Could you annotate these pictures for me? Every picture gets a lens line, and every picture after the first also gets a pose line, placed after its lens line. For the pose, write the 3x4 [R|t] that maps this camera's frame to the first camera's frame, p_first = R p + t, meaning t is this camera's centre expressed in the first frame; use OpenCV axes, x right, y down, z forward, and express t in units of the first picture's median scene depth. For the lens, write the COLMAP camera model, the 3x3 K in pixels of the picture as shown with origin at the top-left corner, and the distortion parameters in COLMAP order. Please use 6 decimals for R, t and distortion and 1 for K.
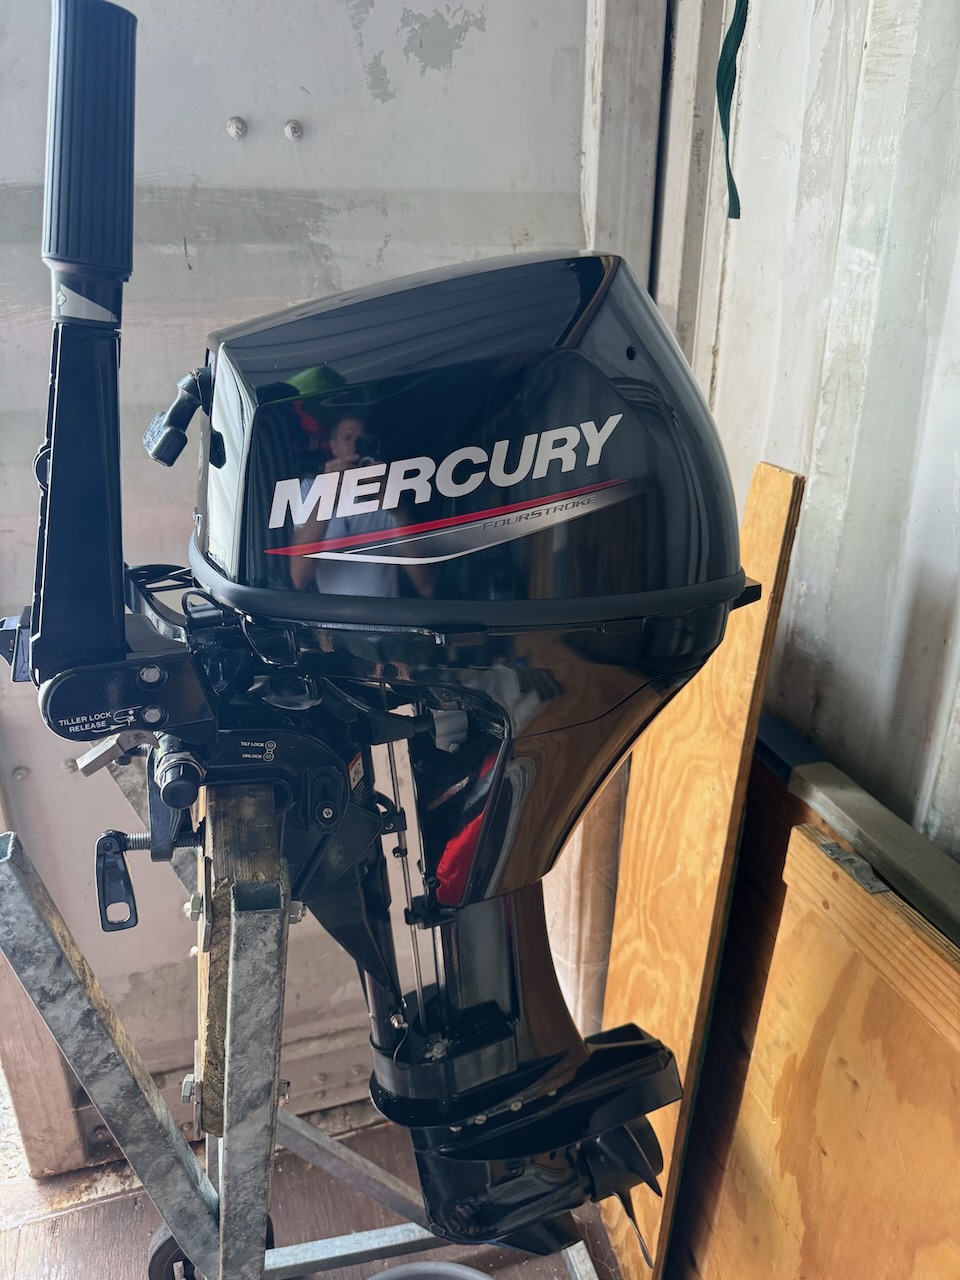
lens RADIAL K [[957.3, 0, 477.2], [0, 957.3, 647.0], [0, 0, 1]] dist [-0.014213, -0.001796]
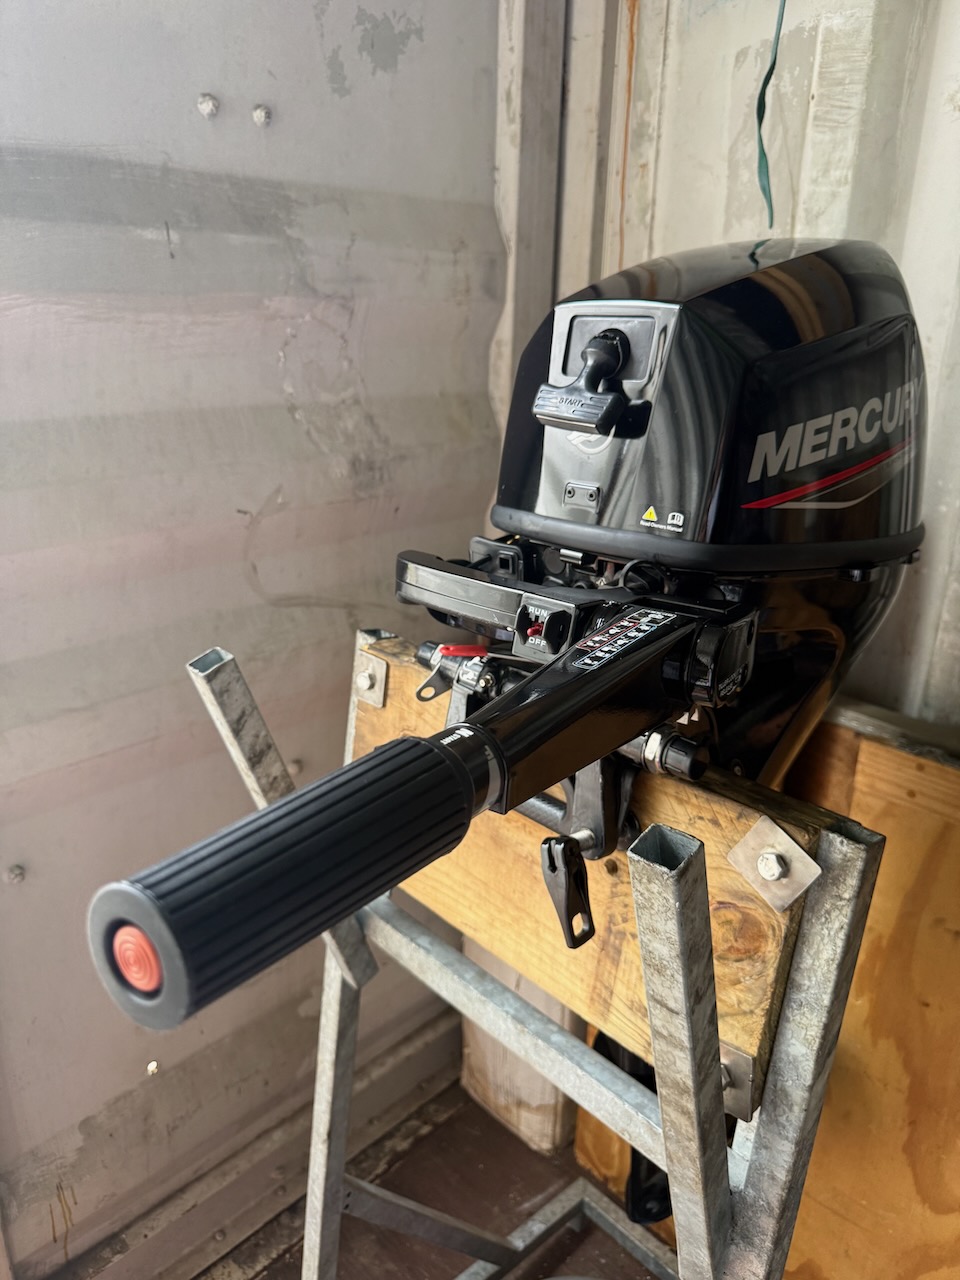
lens RADIAL K [[957.3, 0, 489.6], [0, 957.3, 634.7], [0, 0, 1]] dist [-0.014213, -0.001796]
pose [[0.878032, -0.135877, 0.458909, -0.489096], [0.160314, 0.986960, -0.014503, 0.003825], [-0.450954, 0.086304, 0.888365, 0.122105]]
